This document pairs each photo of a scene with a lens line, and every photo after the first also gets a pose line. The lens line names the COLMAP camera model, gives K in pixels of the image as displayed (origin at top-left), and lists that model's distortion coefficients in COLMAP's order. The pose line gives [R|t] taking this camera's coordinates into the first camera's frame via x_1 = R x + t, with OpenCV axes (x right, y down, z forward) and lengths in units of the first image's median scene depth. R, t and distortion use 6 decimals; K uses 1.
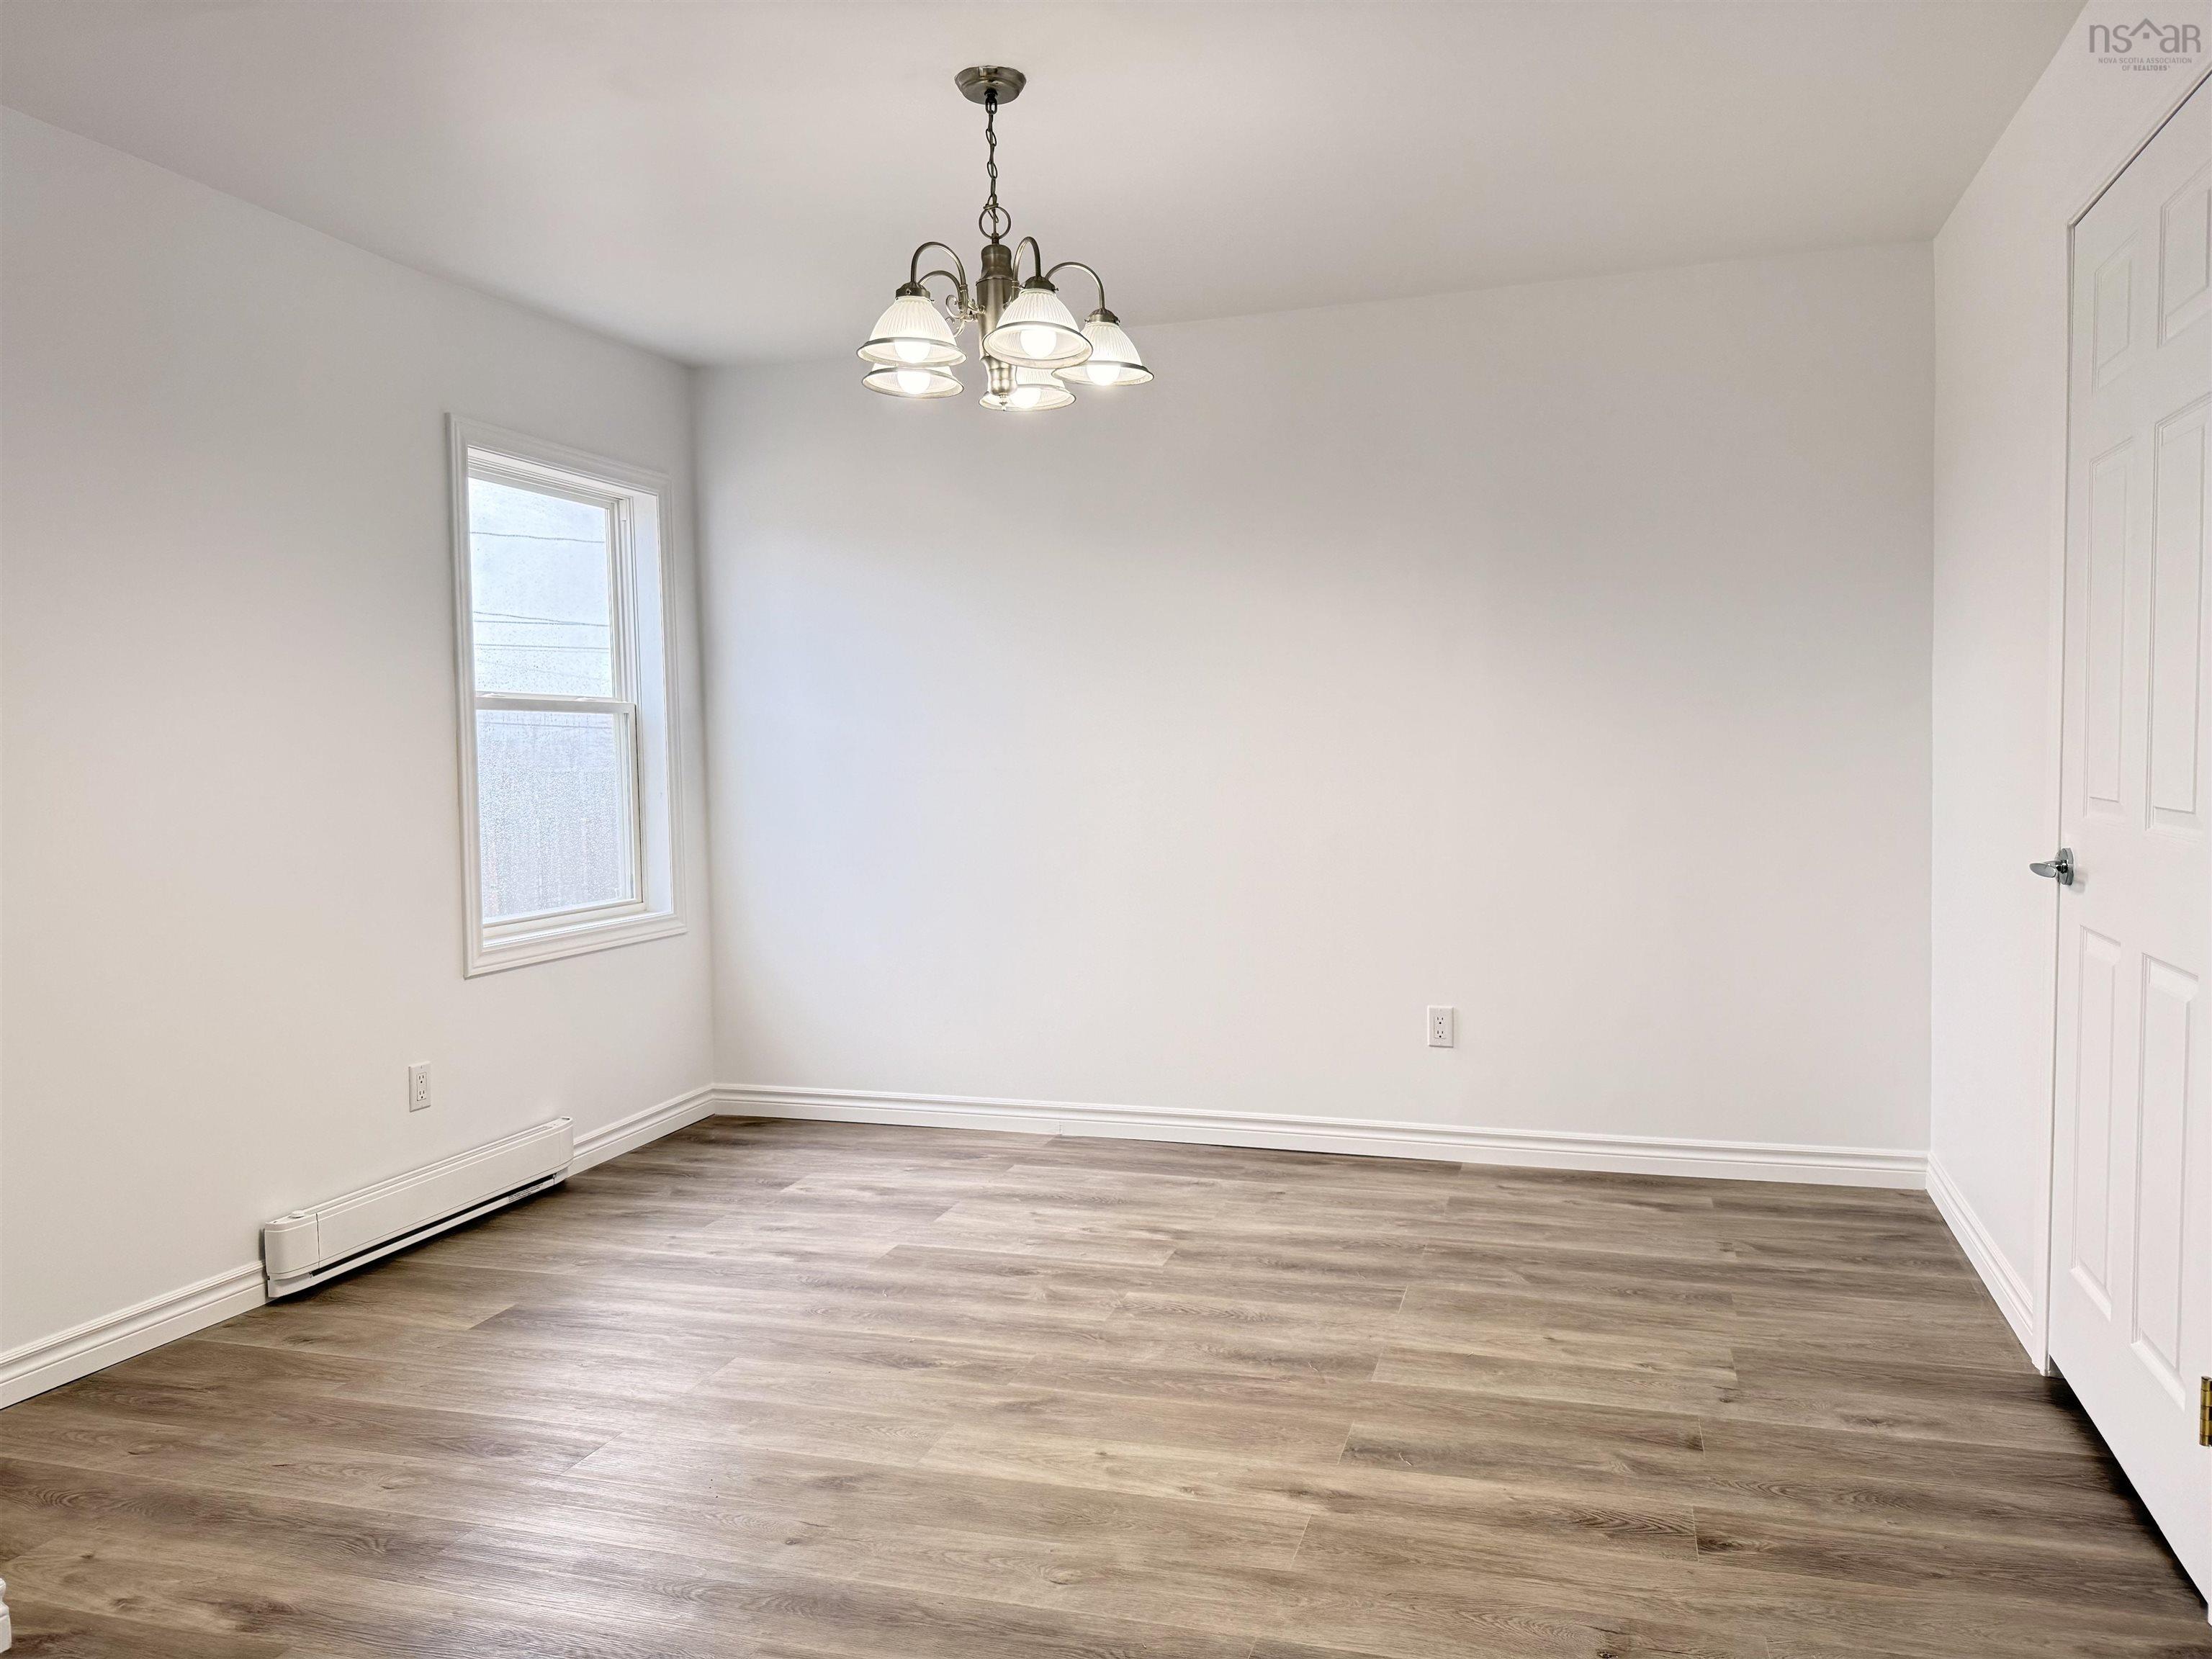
lens RADIAL K [[1562.4, 0, 1118.6], [0, 1562.4, 852.5], [0, 0, 1]] dist [0.054987, -0.063541]
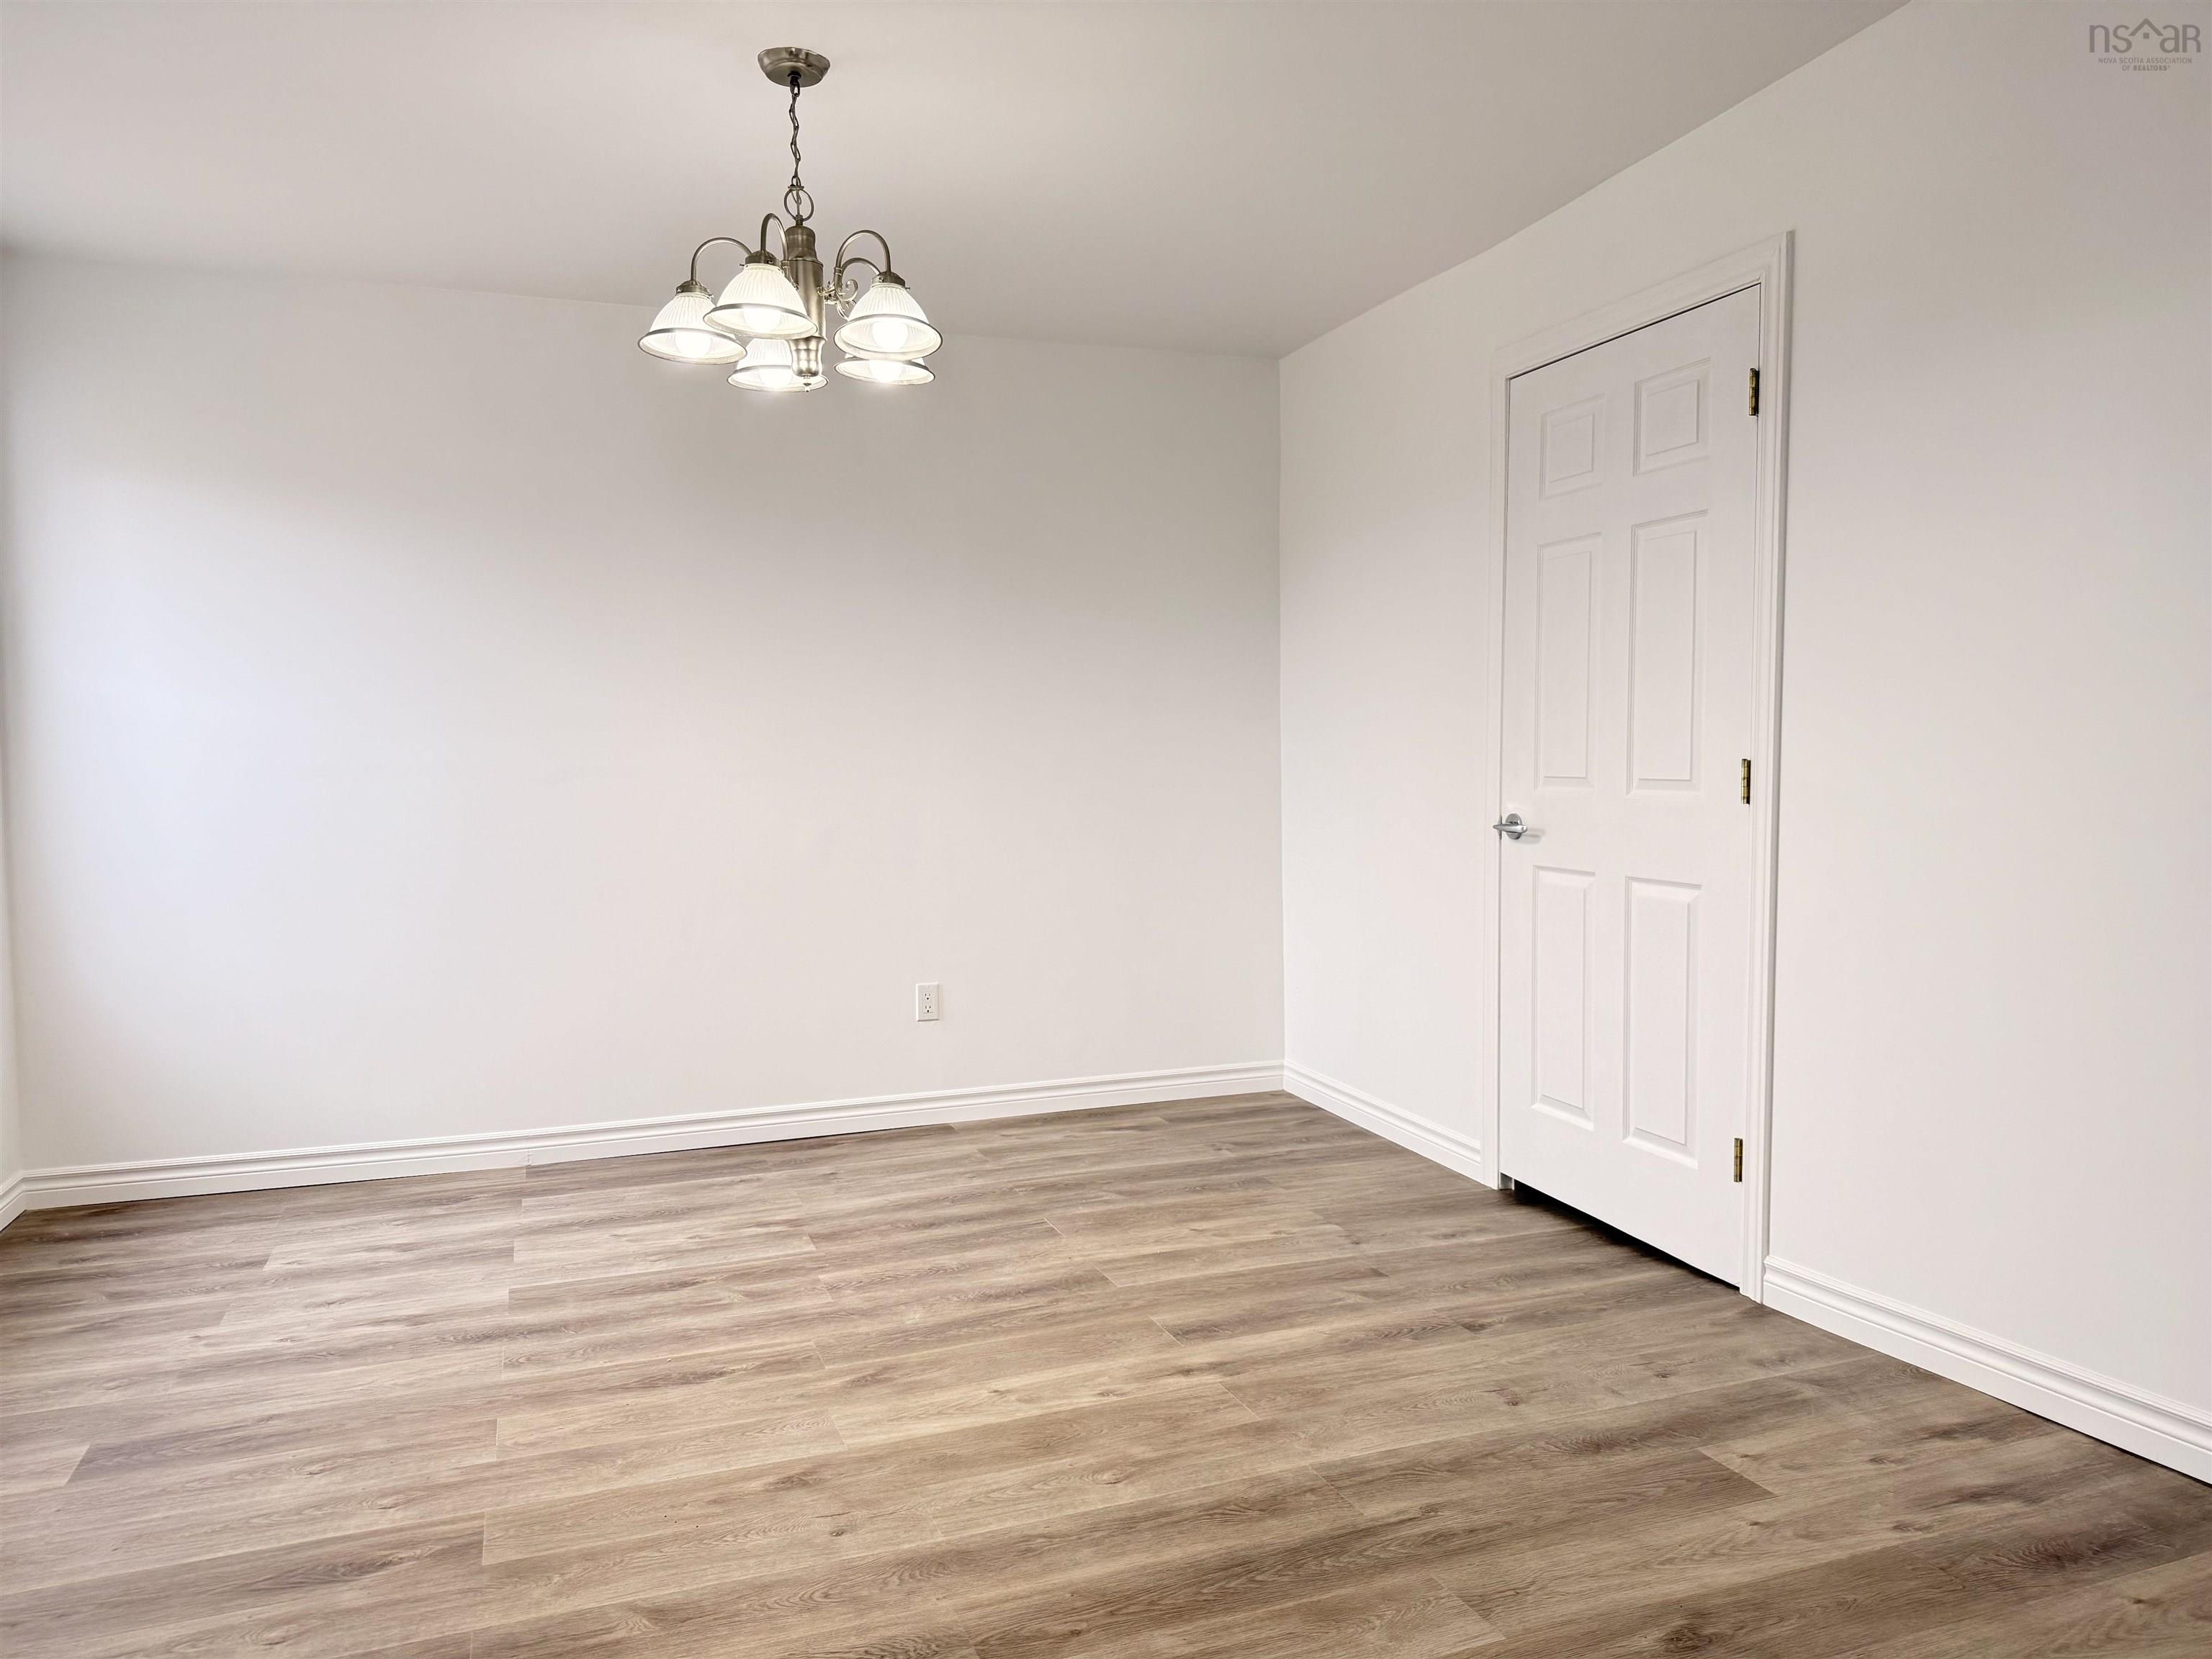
lens RADIAL K [[1562.4, 0, 1072.8], [0, 1562.4, 853.1], [0, 0, 1]] dist [0.054987, -0.063541]
pose [[0.805605, -0.035764, 0.591373, -0.466799], [0.043976, 0.999032, 0.000511, 0.016774], [-0.590819, 0.025595, 0.806398, 0.084833]]
